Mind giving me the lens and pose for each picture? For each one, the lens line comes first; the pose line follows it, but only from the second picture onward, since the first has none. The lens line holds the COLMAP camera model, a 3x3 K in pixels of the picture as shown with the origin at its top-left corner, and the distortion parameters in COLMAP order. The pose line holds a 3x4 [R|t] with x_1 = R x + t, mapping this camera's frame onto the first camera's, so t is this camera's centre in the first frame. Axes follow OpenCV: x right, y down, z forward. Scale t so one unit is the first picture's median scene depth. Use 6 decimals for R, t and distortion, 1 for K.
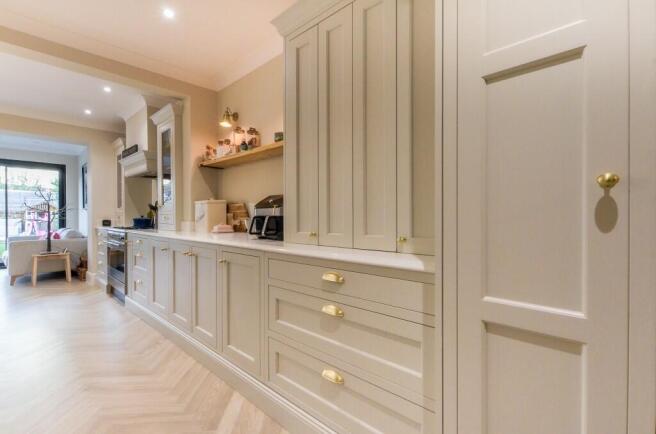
lens RADIAL K [[288.8, 0, 332.3], [0, 288.8, 215.4], [0, 0, 1]] dist [0.000020, -0.001281]
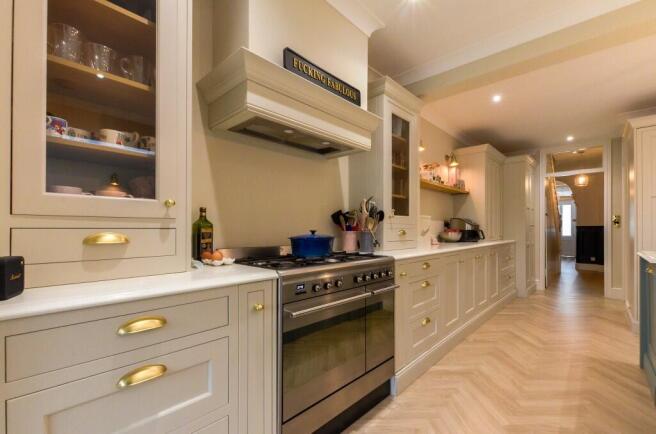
lens RADIAL K [[288.8, 0, 324.8], [0, 288.8, 230.5], [0, 0, 1]] dist [0.000020, -0.001281]
pose [[0.038412, 0.003372, 0.999256, -1.183862], [-0.000309, 0.999994, -0.003363, 0.003348], [-0.999262, -0.000179, 0.038412, 1.033168]]
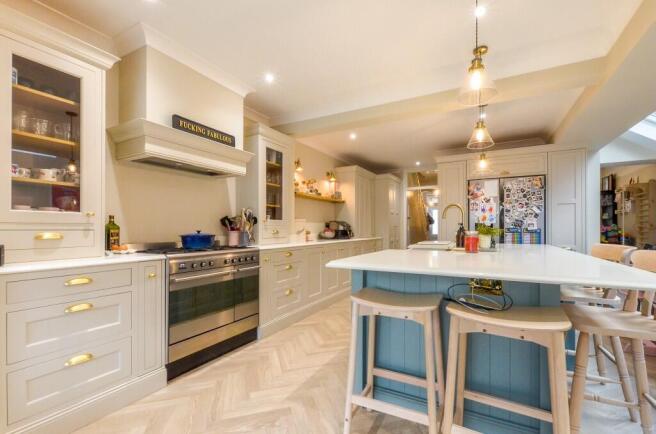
lens RADIAL K [[288.8, 0, 334.9], [0, 288.8, 227.7], [0, 0, 1]] dist [0.000020, -0.001281]
pose [[-0.243146, 0.016443, 0.969850, -1.468510], [0.009165, 0.999851, -0.014654, 0.007924], [-0.969946, 0.005325, -0.243260, 0.920819]]
